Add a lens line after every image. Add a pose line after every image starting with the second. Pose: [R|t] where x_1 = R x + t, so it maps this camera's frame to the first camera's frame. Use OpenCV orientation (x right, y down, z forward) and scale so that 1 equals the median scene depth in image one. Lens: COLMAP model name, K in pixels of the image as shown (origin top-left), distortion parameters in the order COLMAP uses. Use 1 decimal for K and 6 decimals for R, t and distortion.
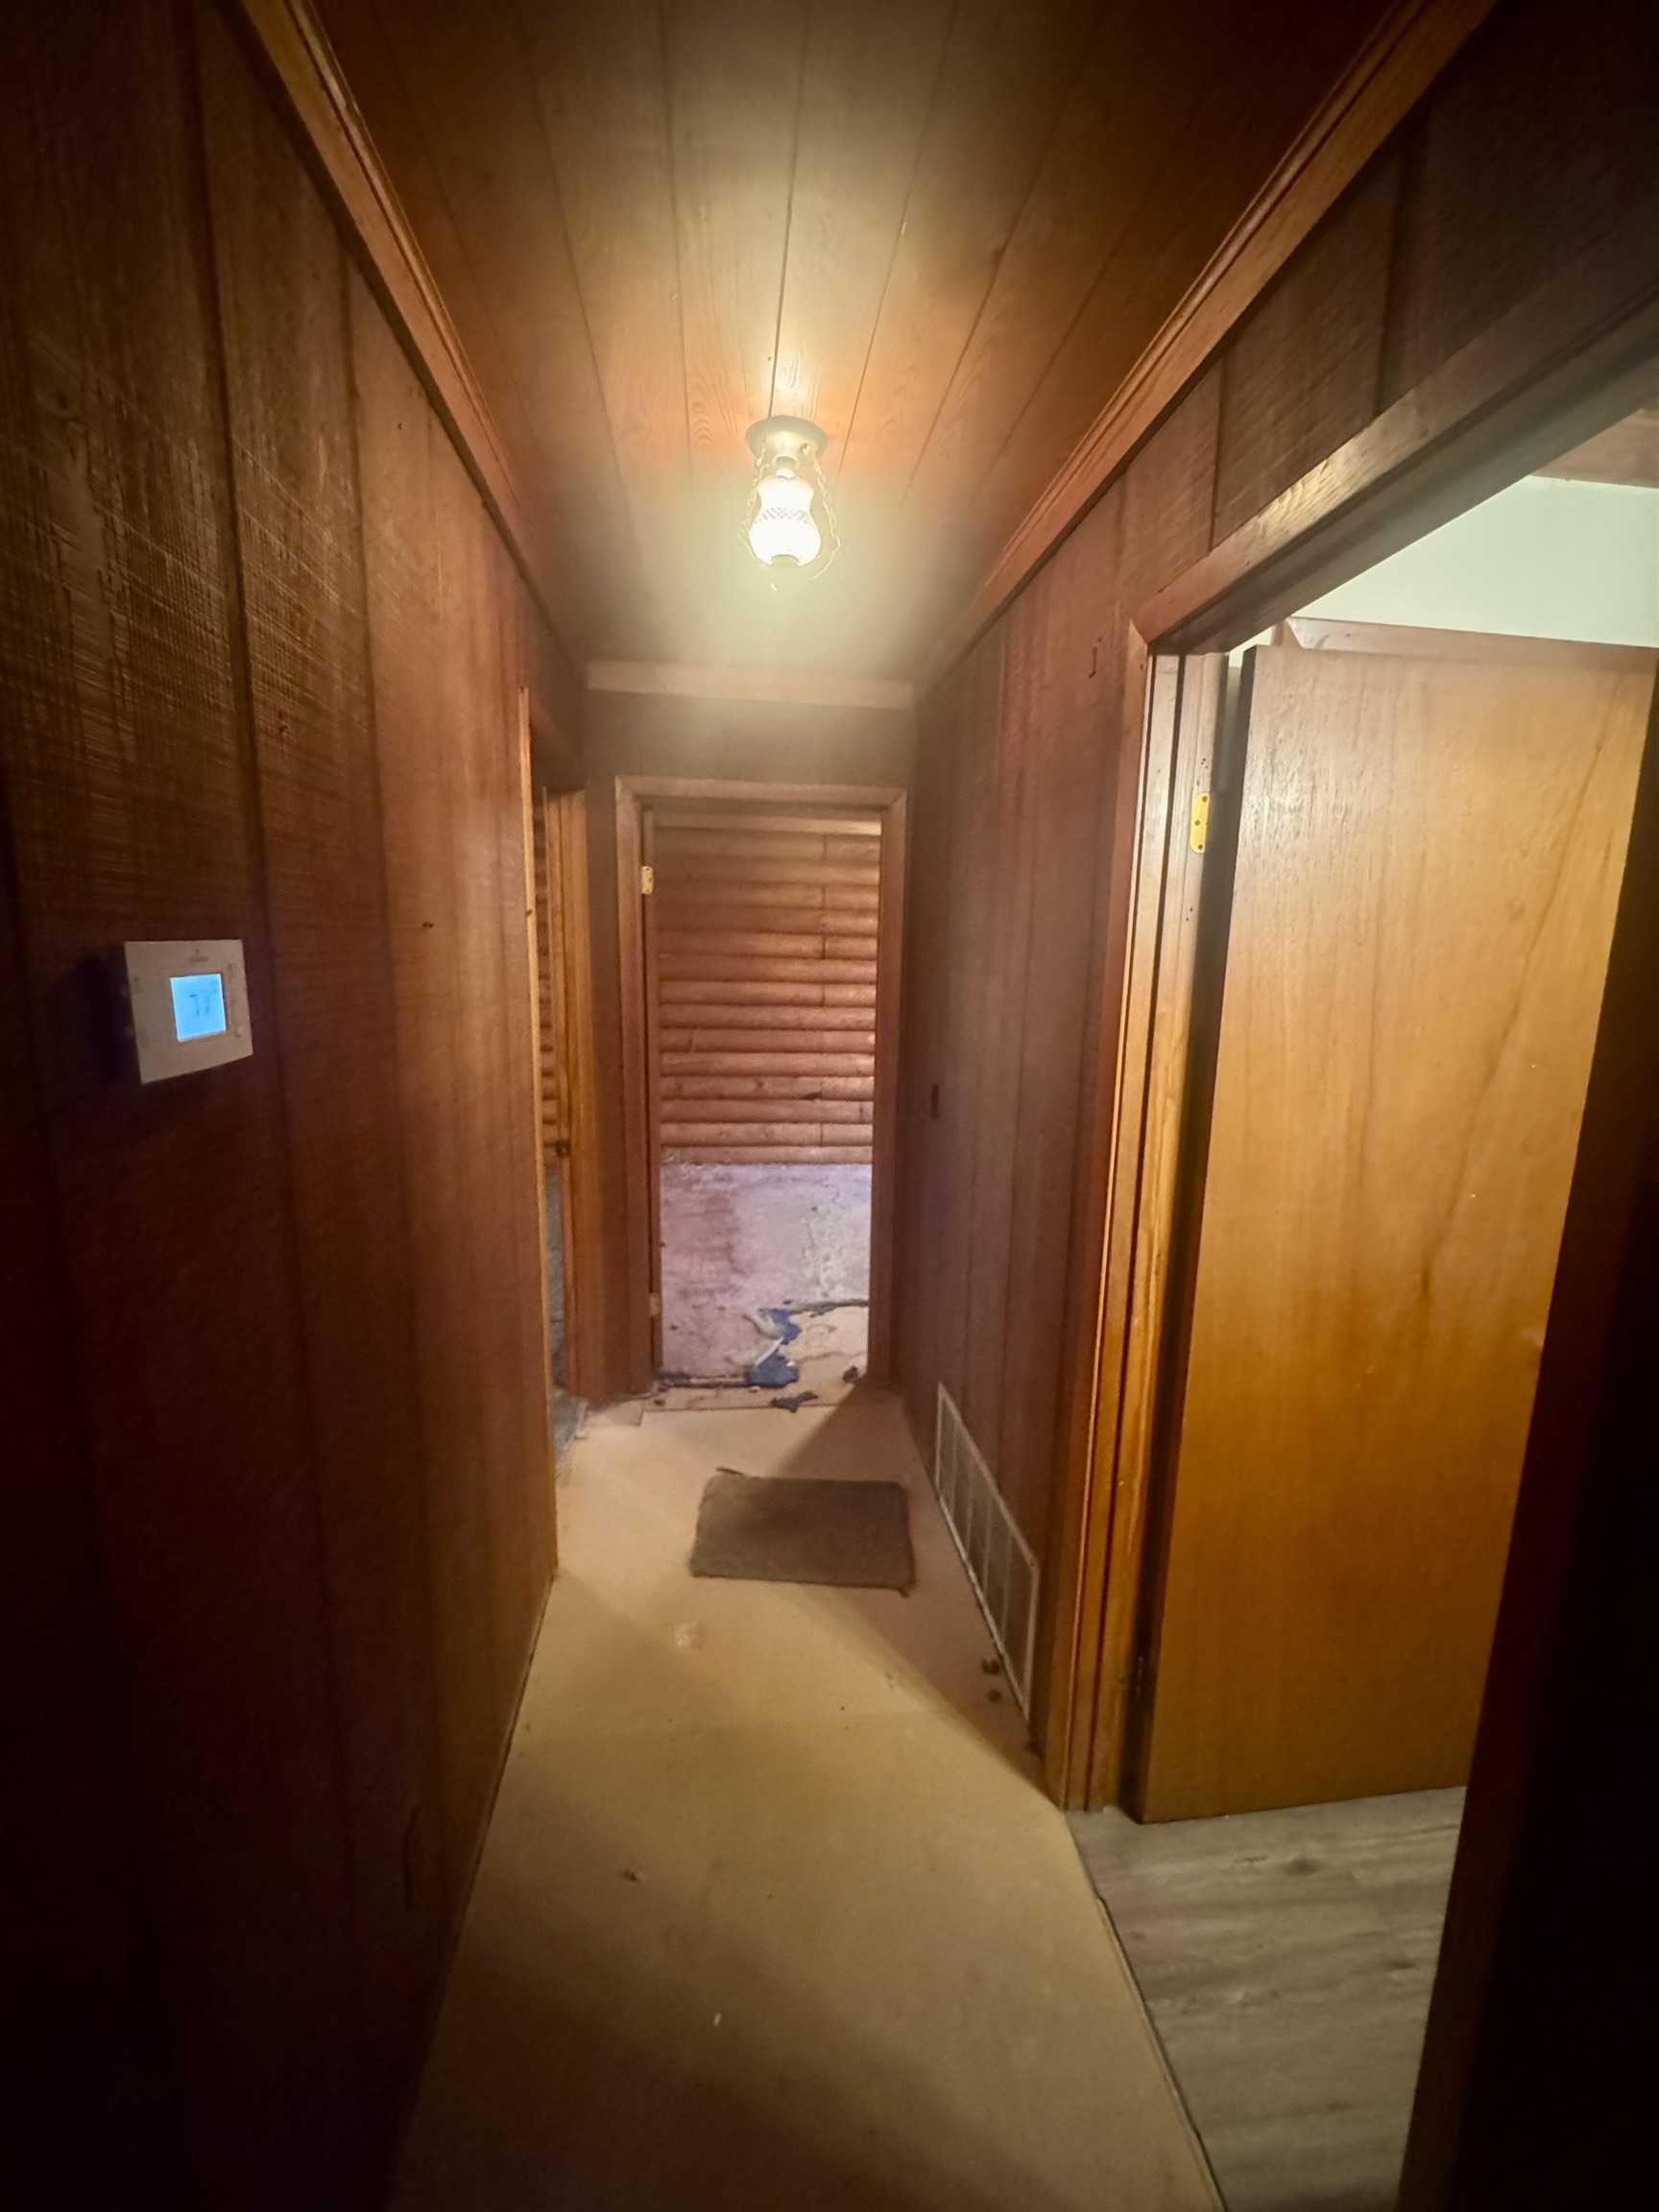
lens RADIAL K [[877.8, 0, 829.5], [0, 877.8, 1106.0], [0, 0, 1]] dist [-0.001915, 0.000091]
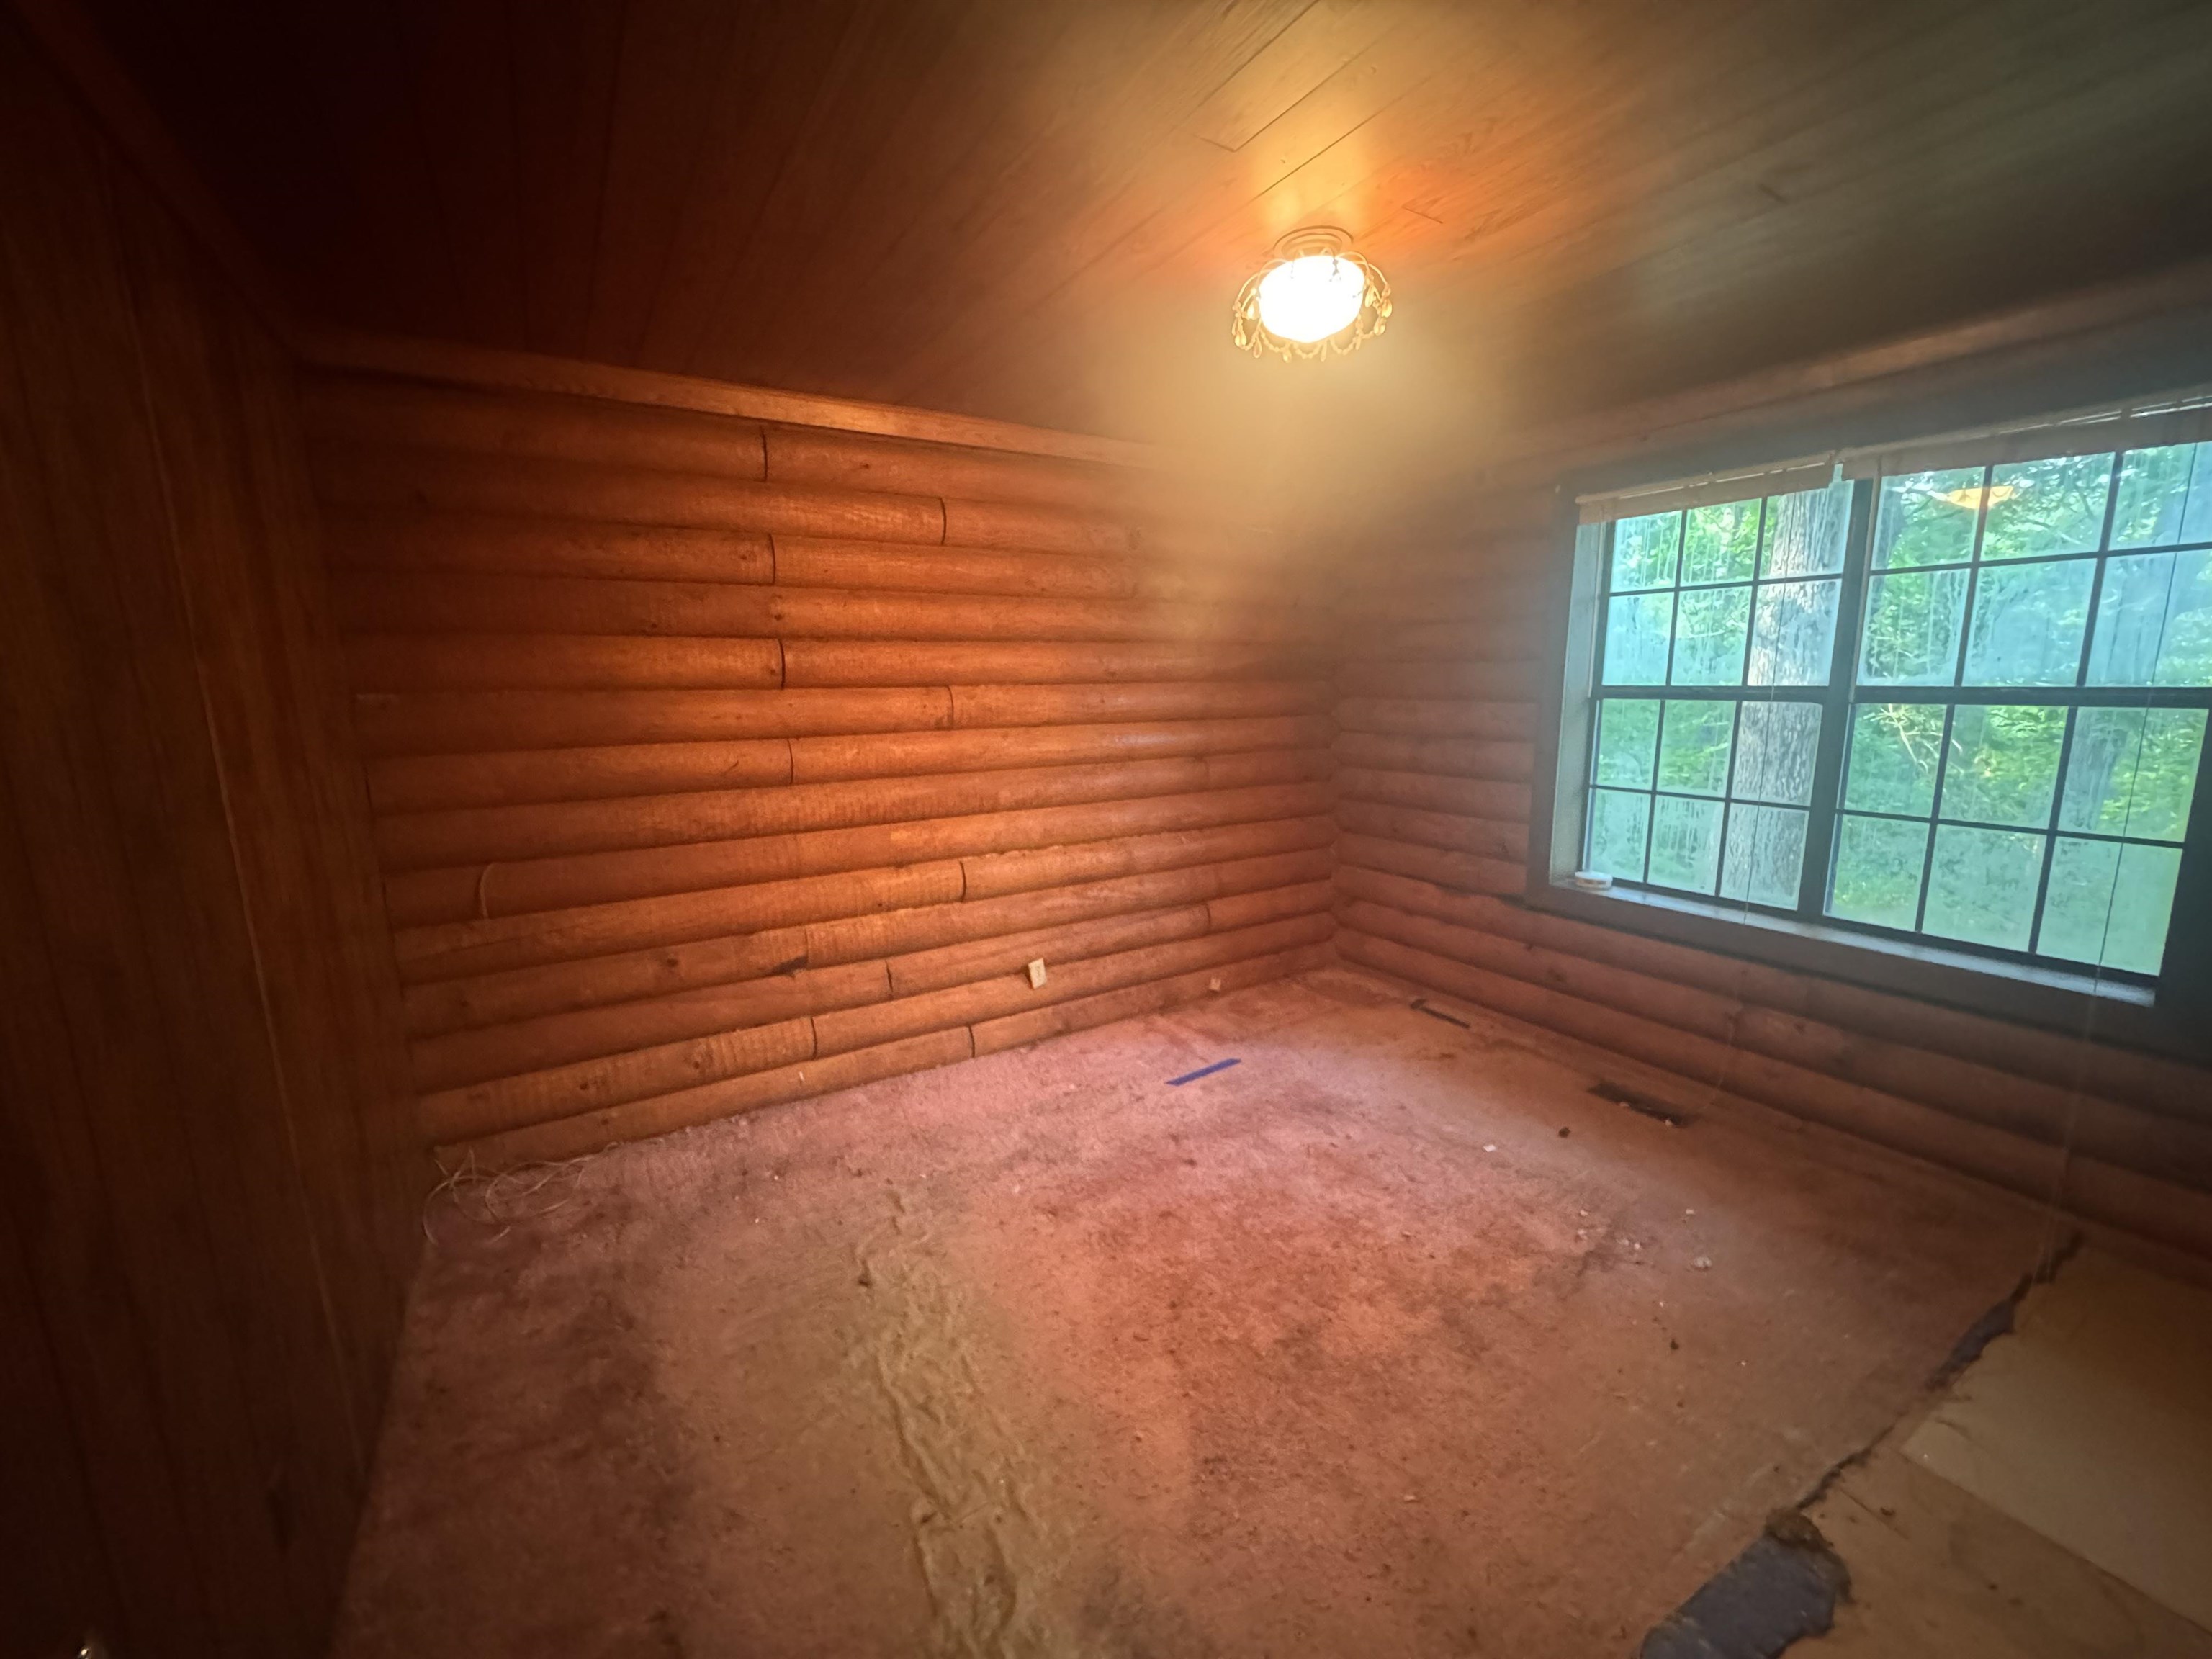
lens RADIAL K [[877.8, 0, 1106.0], [0, 877.8, 829.5], [0, 0, 1]] dist [-0.001915, 0.000091]
pose [[0.903701, -0.103056, 0.415576, -0.056114], [0.104723, 0.994323, 0.018849, -0.079085], [-0.415160, 0.026486, 0.909363, 0.481137]]
